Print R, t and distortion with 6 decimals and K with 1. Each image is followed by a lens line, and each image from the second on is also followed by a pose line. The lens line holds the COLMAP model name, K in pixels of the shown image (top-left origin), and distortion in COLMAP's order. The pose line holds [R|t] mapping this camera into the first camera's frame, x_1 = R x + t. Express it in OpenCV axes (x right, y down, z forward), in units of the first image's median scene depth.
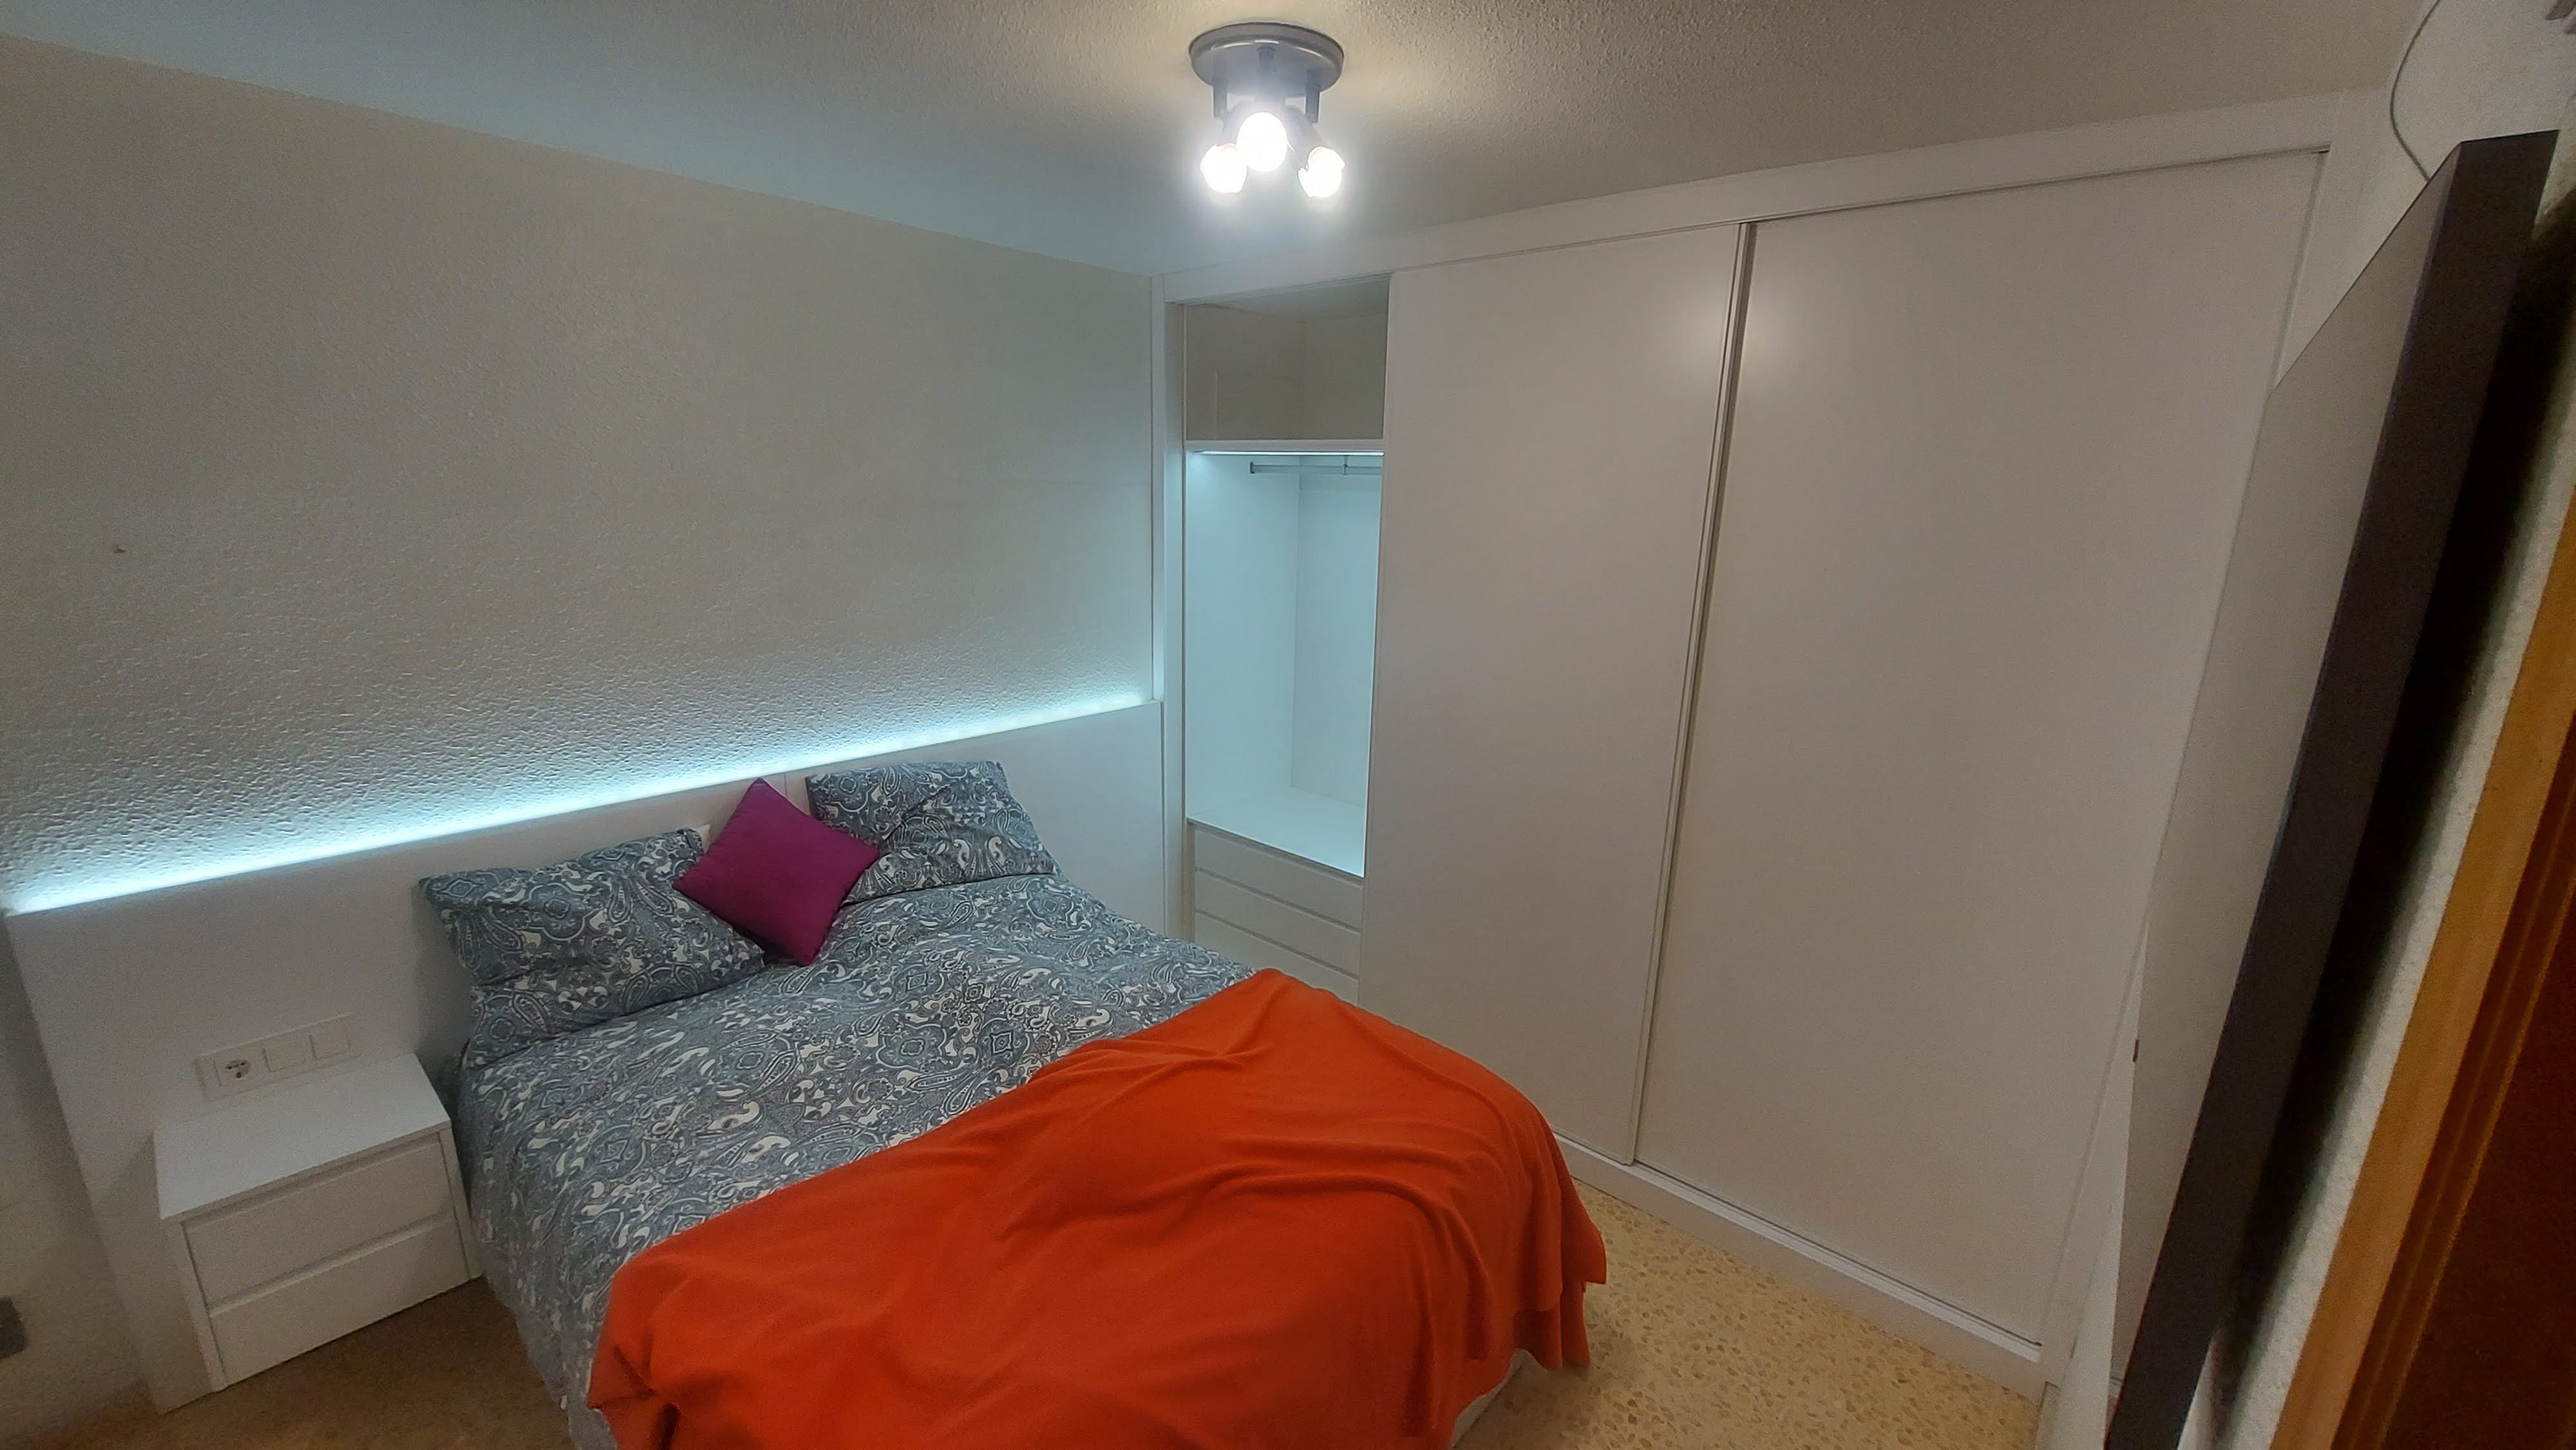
lens RADIAL K [[1011.2, 0, 1272.7], [0, 1011.2, 728.9], [0, 0, 1]] dist [-0.023143, 0.002273]
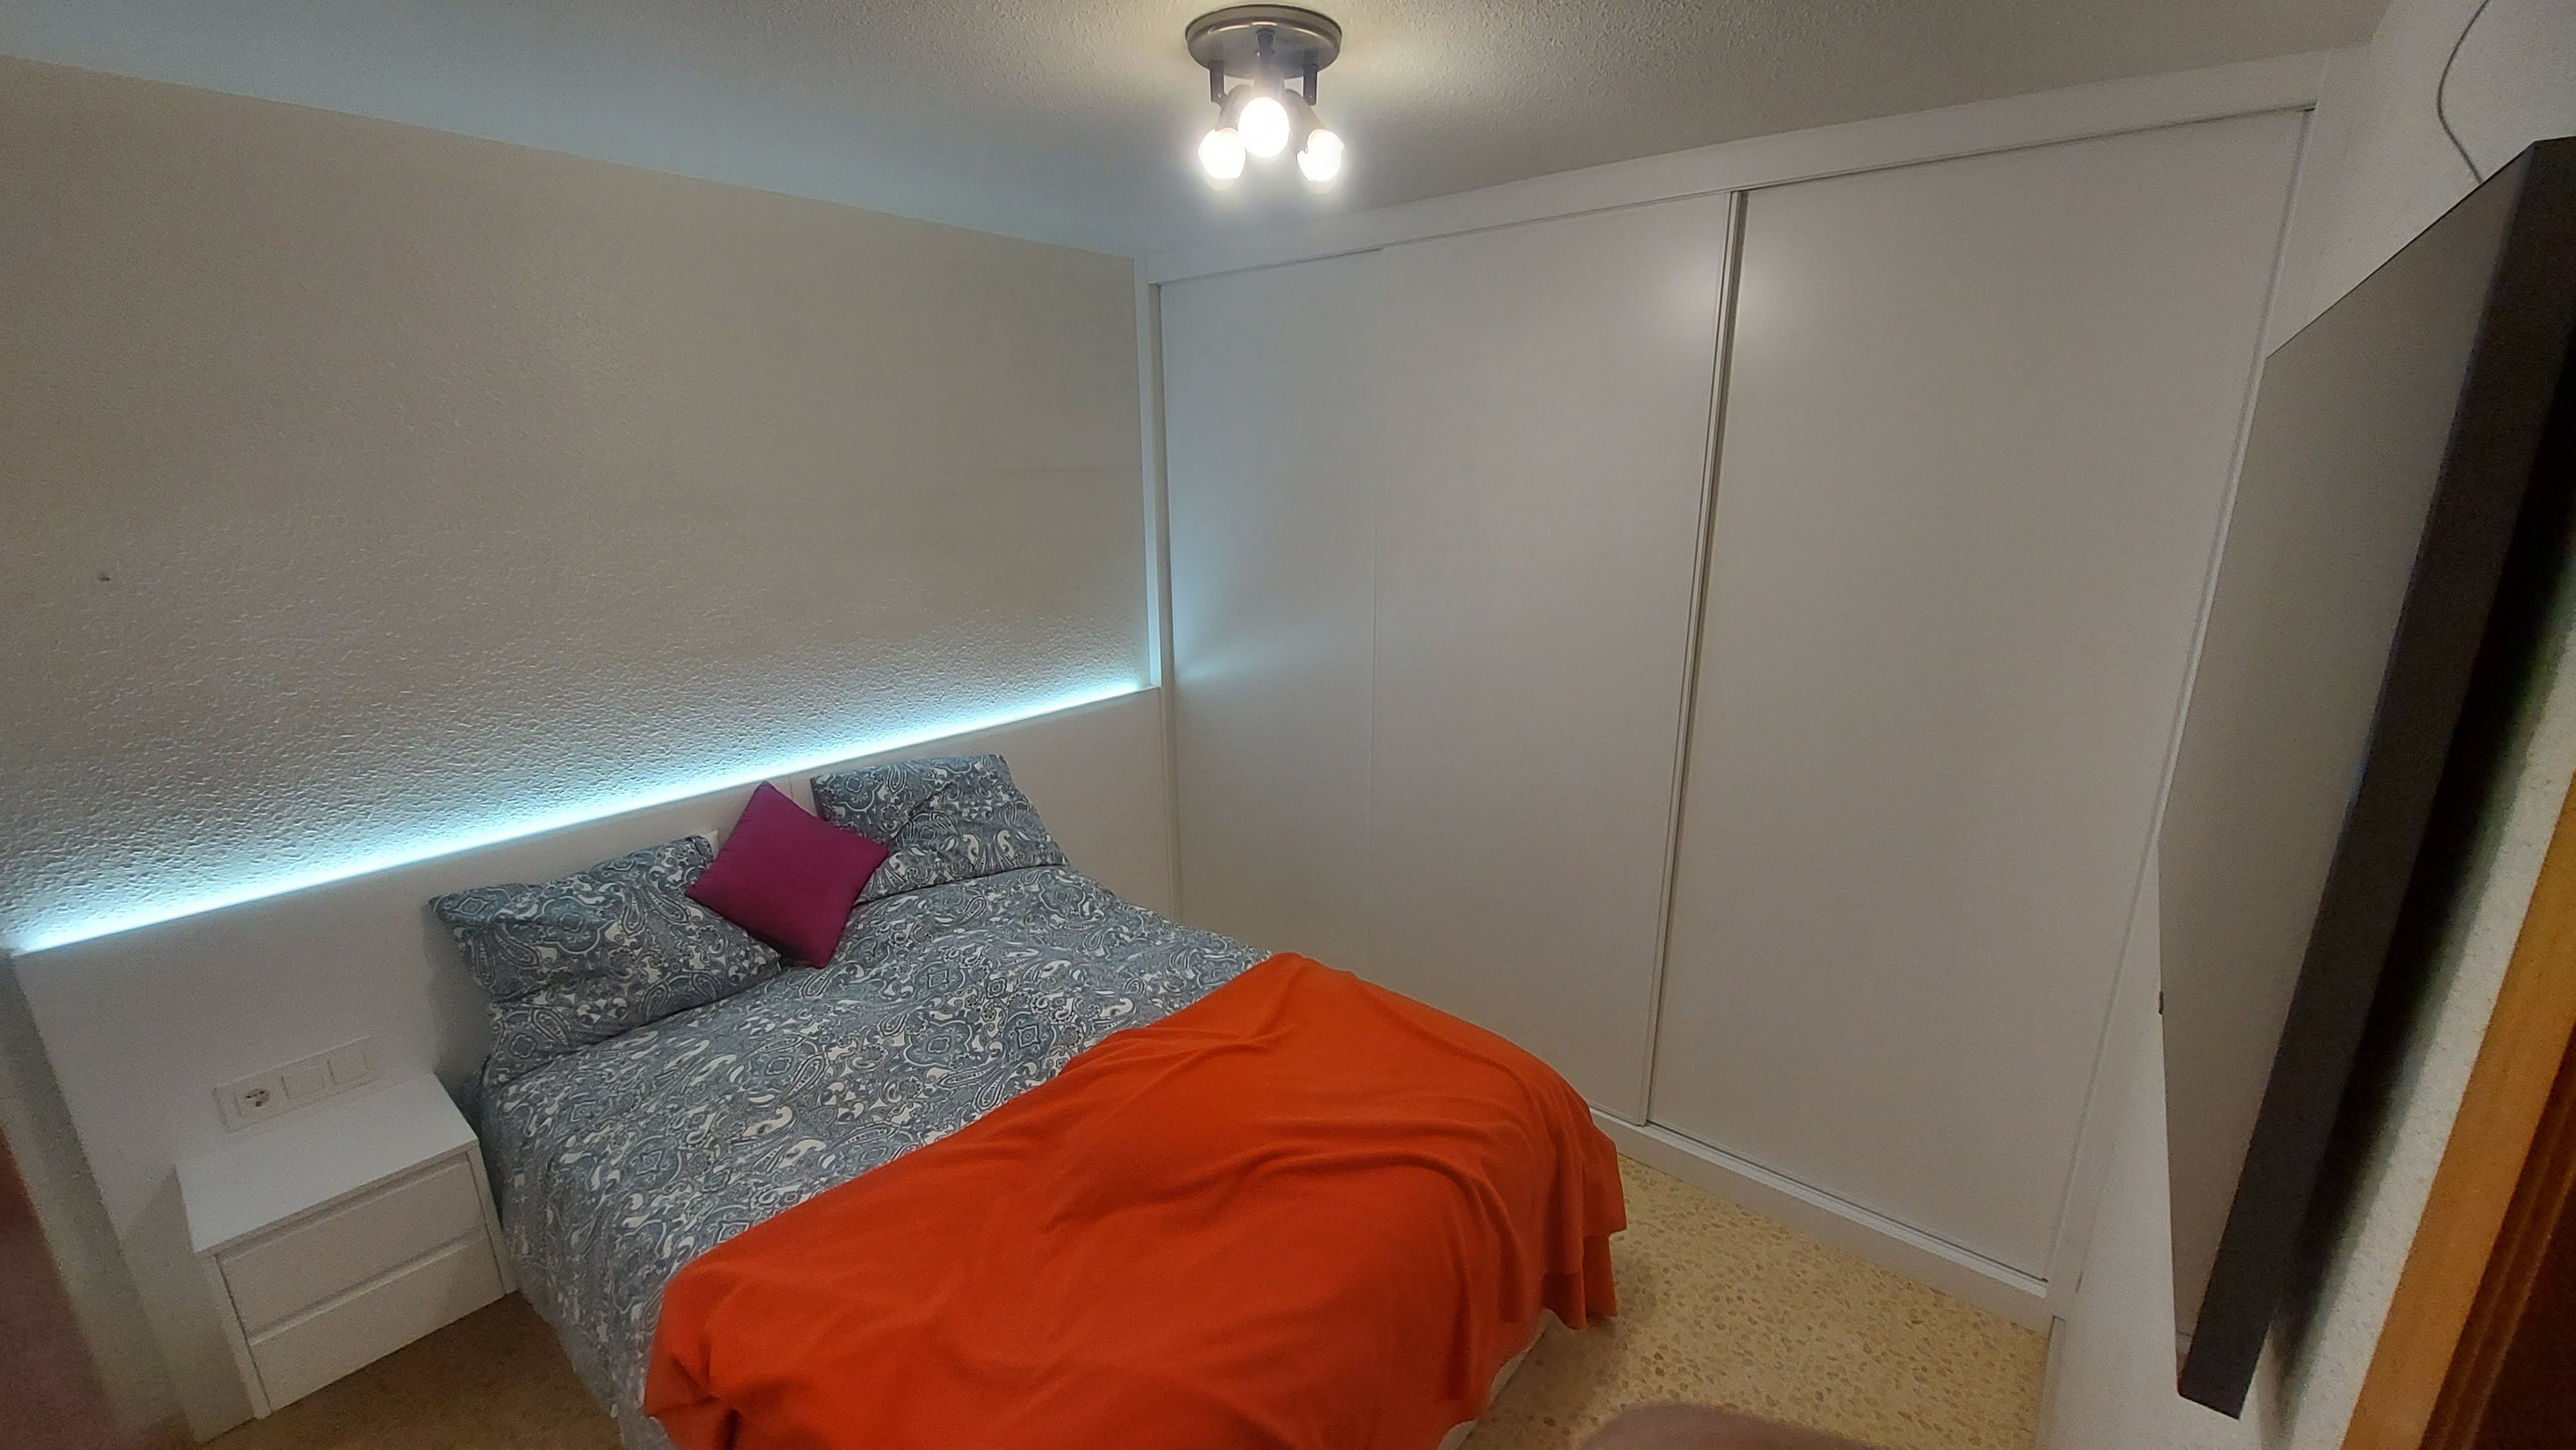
lens RADIAL K [[1011.2, 0, 1275.4], [0, 1011.2, 731.2], [0, 0, 1]] dist [-0.023143, 0.002273]
pose [[0.999043, -0.038233, 0.021245, -0.032674], [0.037663, 0.998936, 0.026619, -0.010677], [-0.022240, -0.025794, 0.999420, -0.004240]]
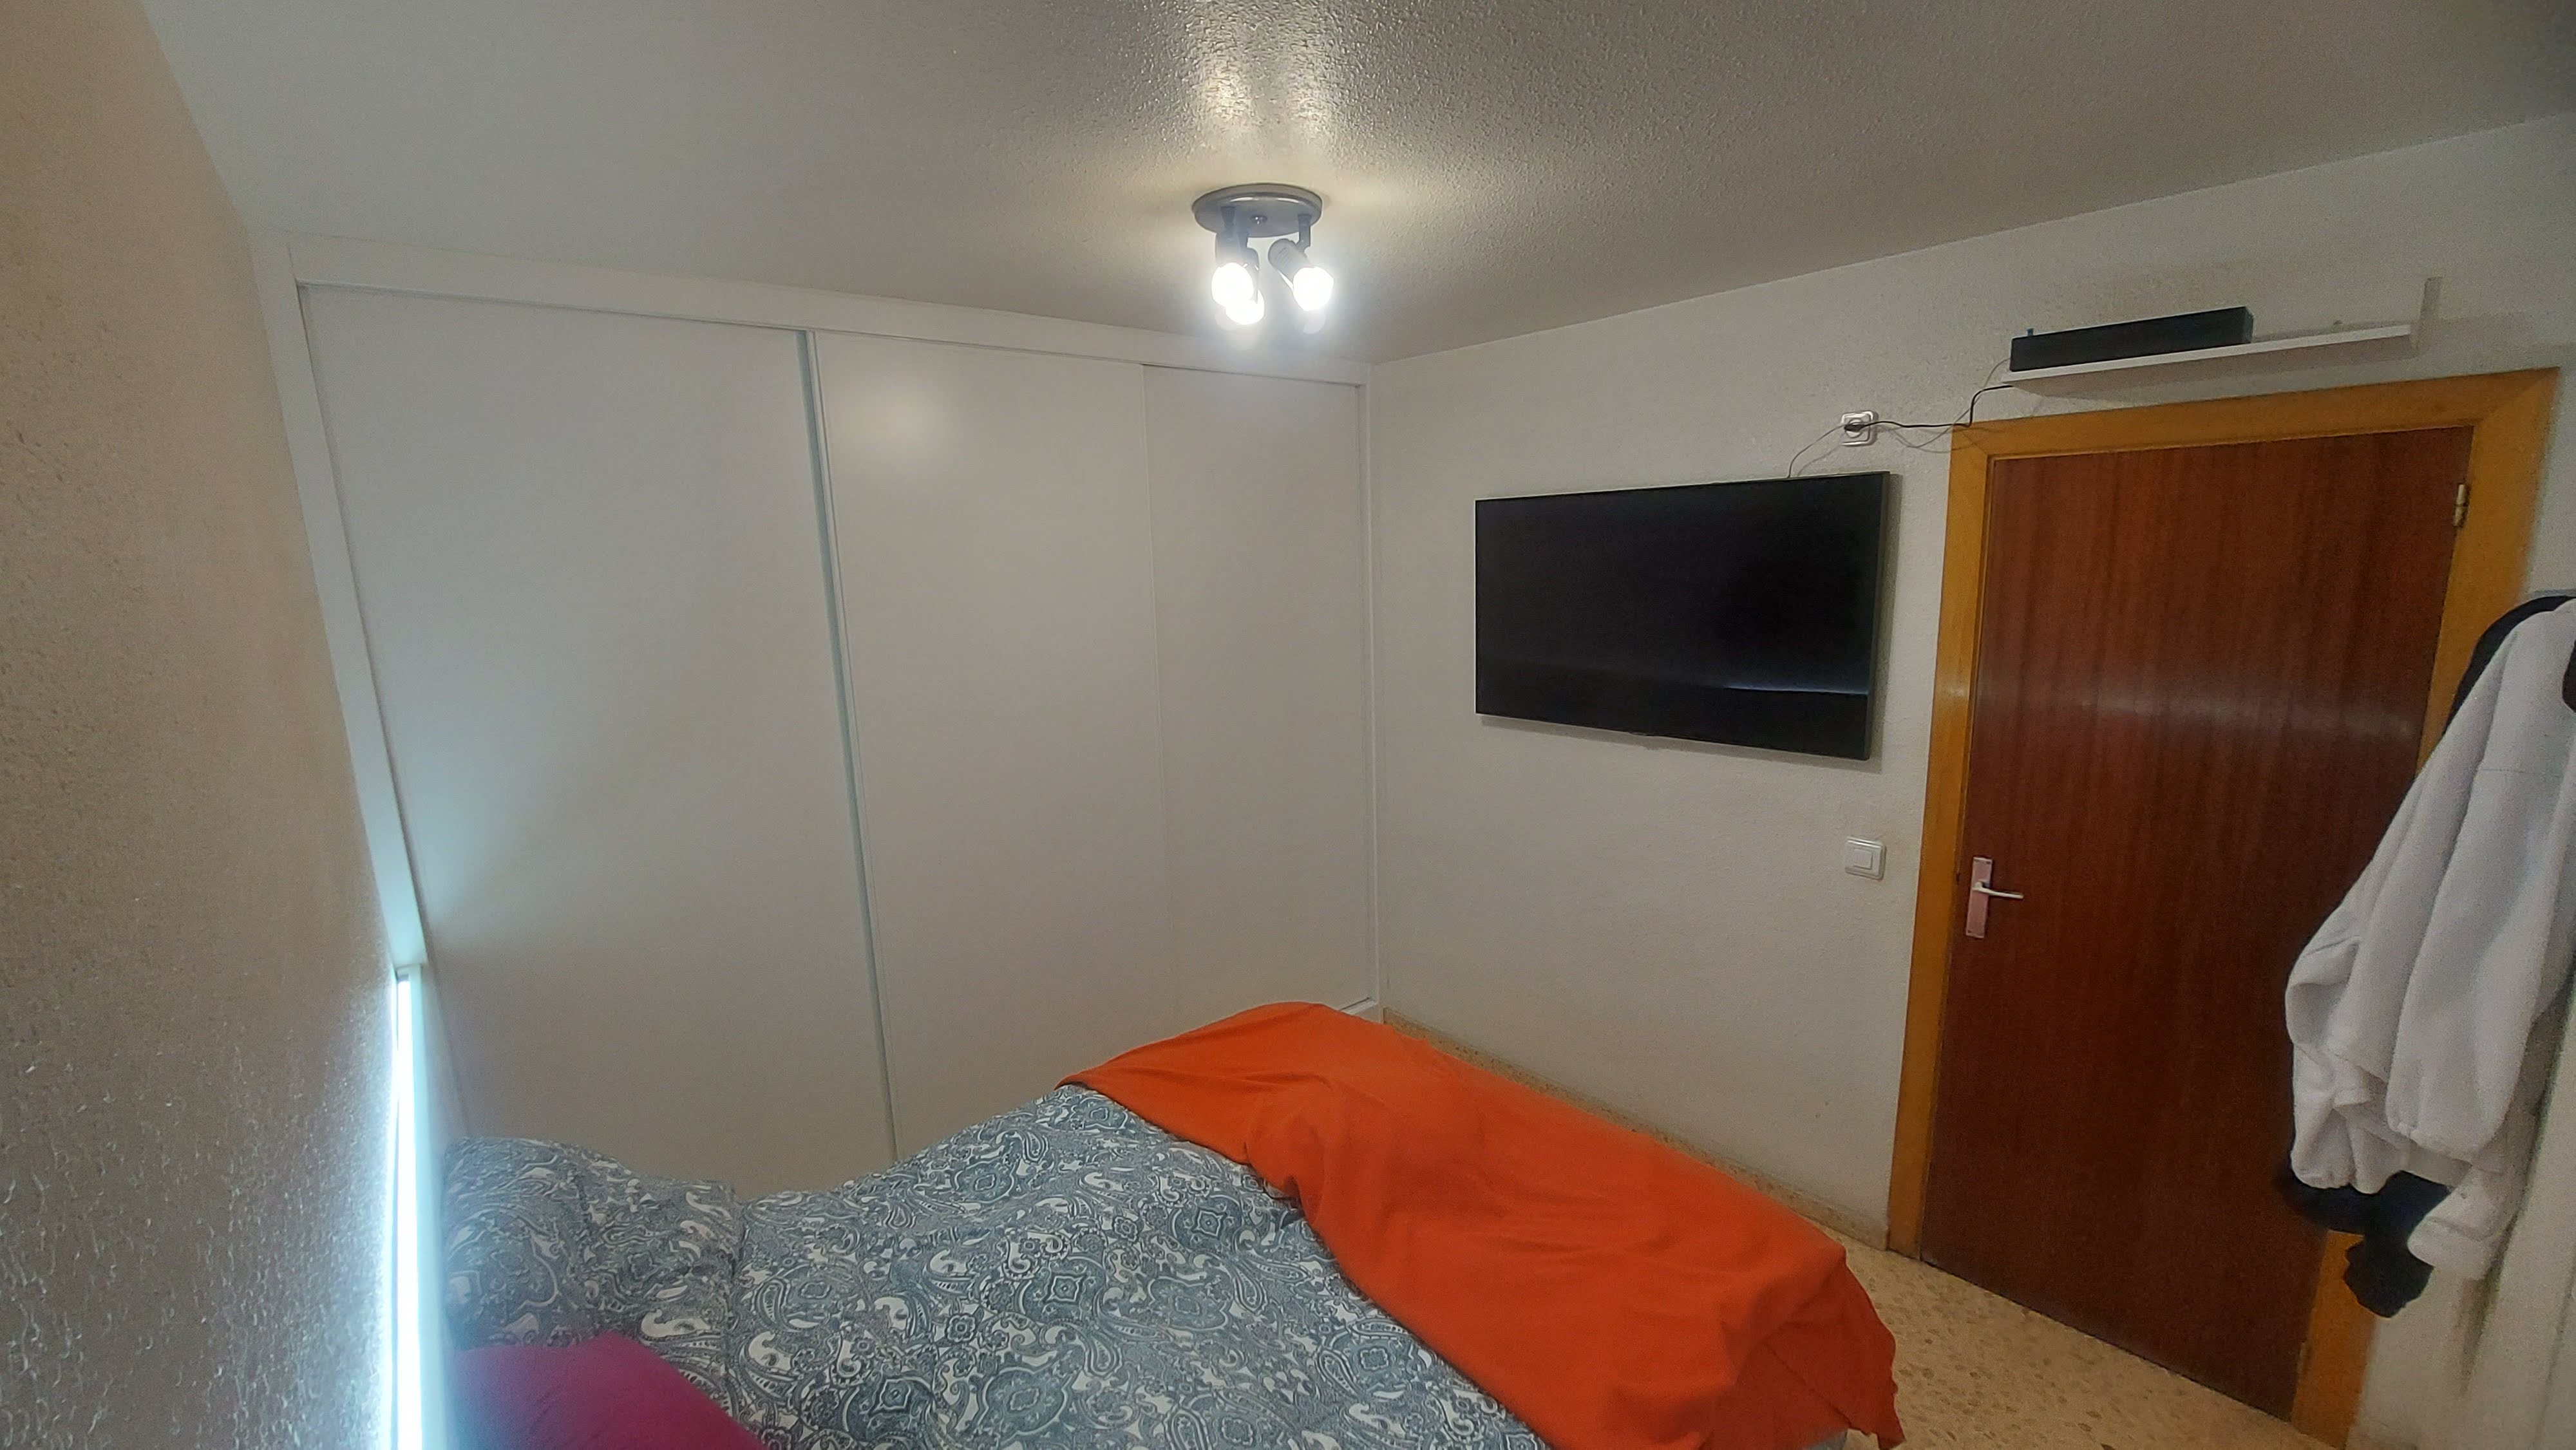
lens RADIAL K [[1011.2, 0, 1296.9], [0, 1011.2, 746.0], [0, 0, 1]] dist [-0.023143, 0.002273]
pose [[0.138317, -0.212470, 0.967329, -1.026158], [0.267072, 0.948536, 0.170154, -0.200315], [-0.953698, 0.234812, 0.187944, 0.699483]]
